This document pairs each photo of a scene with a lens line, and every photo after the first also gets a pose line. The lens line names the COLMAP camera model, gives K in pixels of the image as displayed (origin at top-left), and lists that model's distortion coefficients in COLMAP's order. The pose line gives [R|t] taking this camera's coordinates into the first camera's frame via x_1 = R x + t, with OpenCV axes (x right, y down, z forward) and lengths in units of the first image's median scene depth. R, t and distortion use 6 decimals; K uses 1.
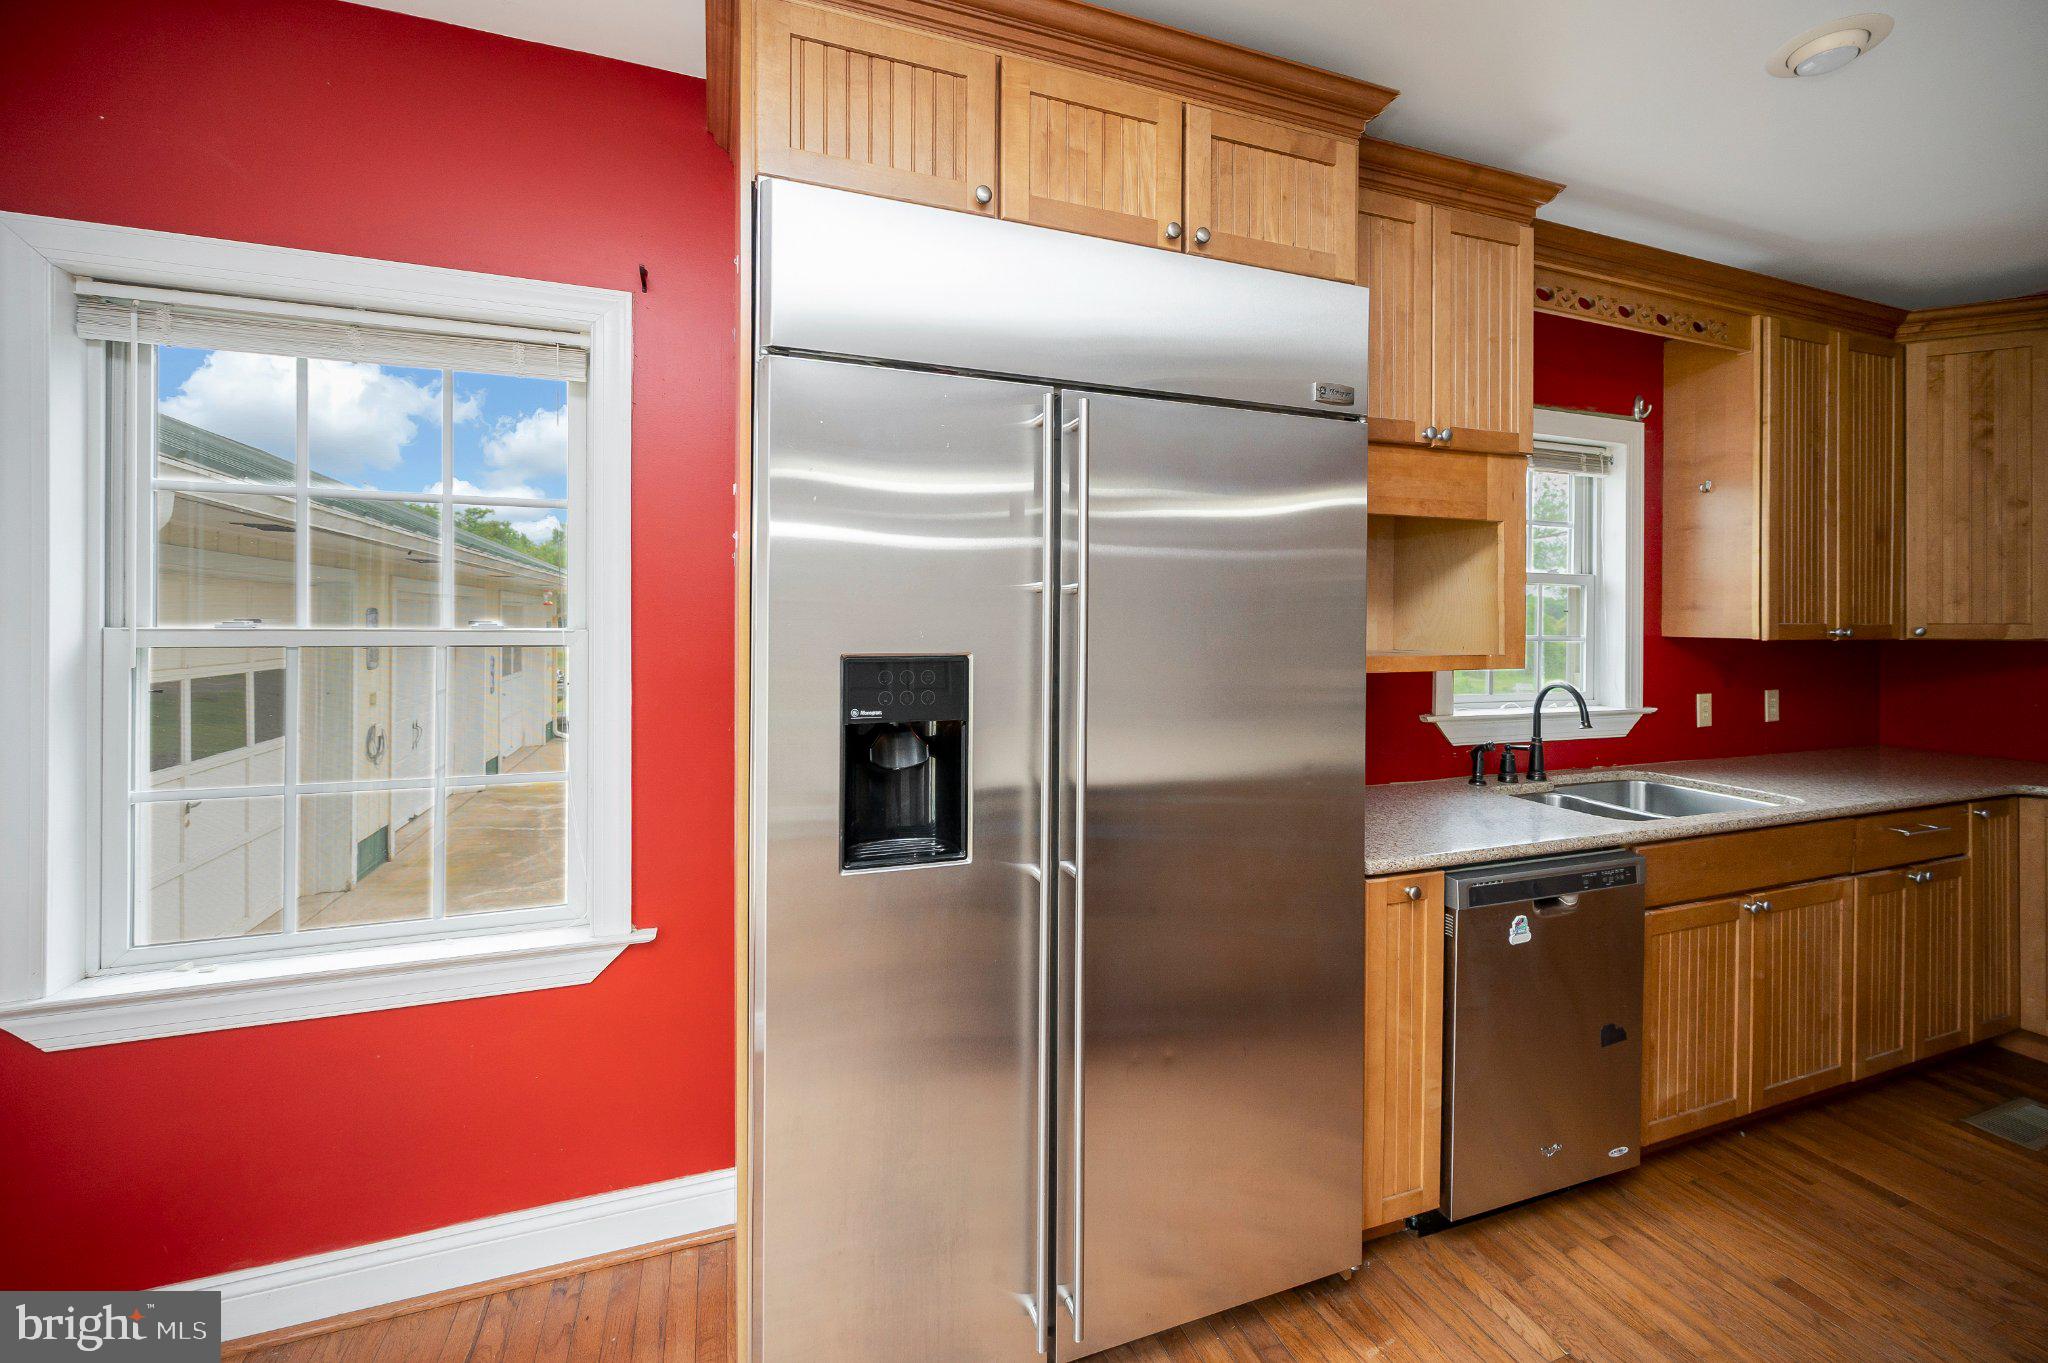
lens RADIAL K [[840.2, 0, 1022.5], [0, 840.2, 613.8], [0, 0, 1]] dist [-0.000007, -0.000070]
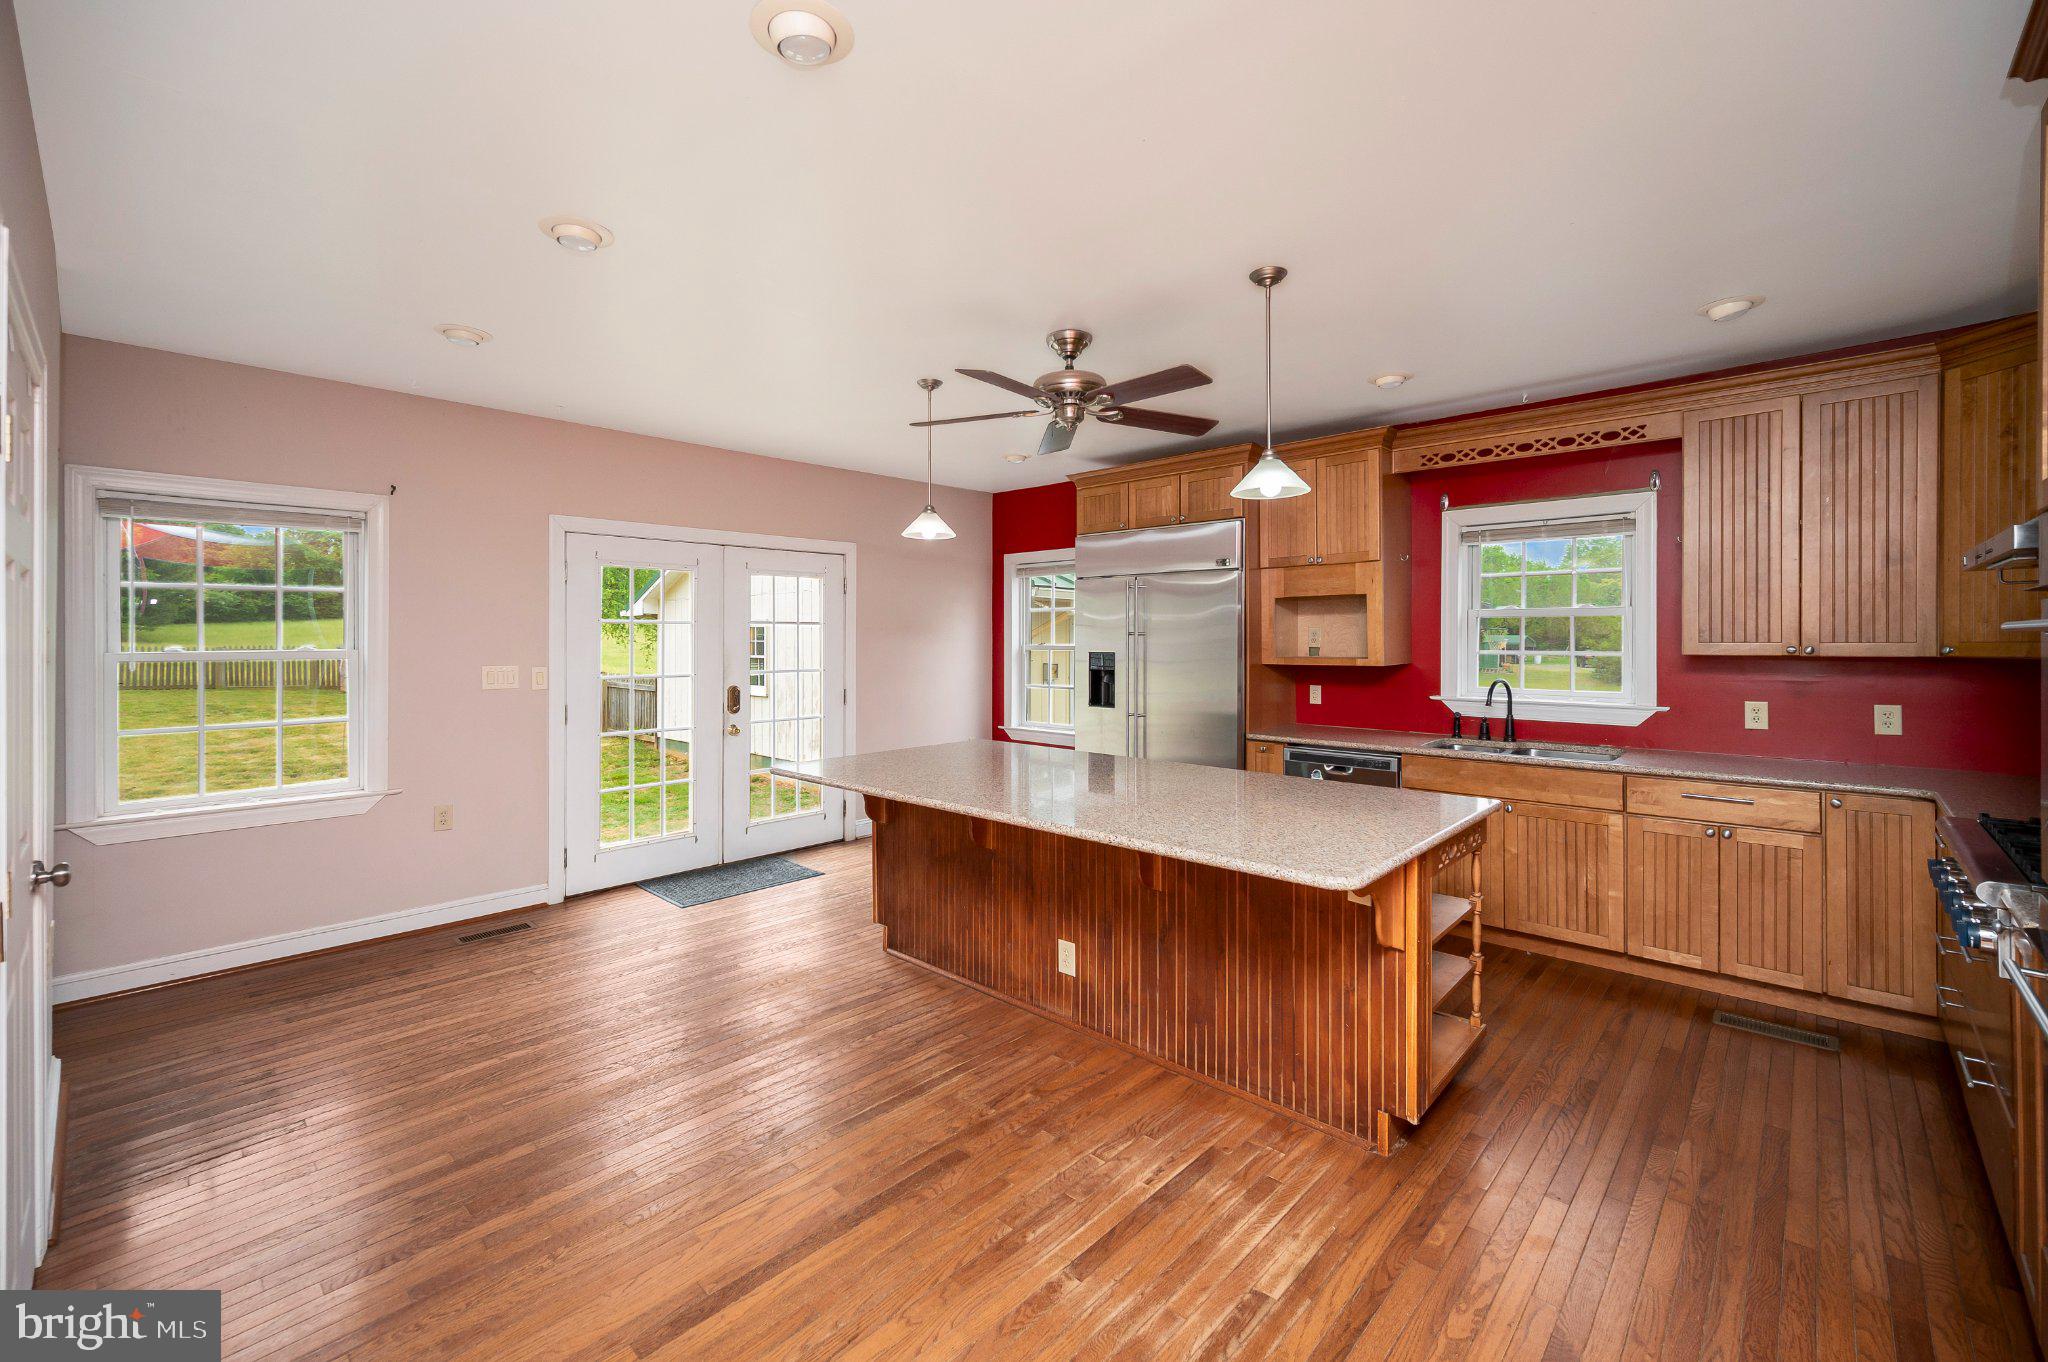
lens RADIAL K [[838.2, 0, 1015.6], [0, 838.2, 641.4], [0, 0, 1]] dist [0.000139, -0.000036]
pose [[0.442538, -0.005744, -0.896731, 1.634171], [0.007424, 0.999969, -0.002741, 0.003954], [0.896719, -0.005444, 0.442567, -0.554740]]
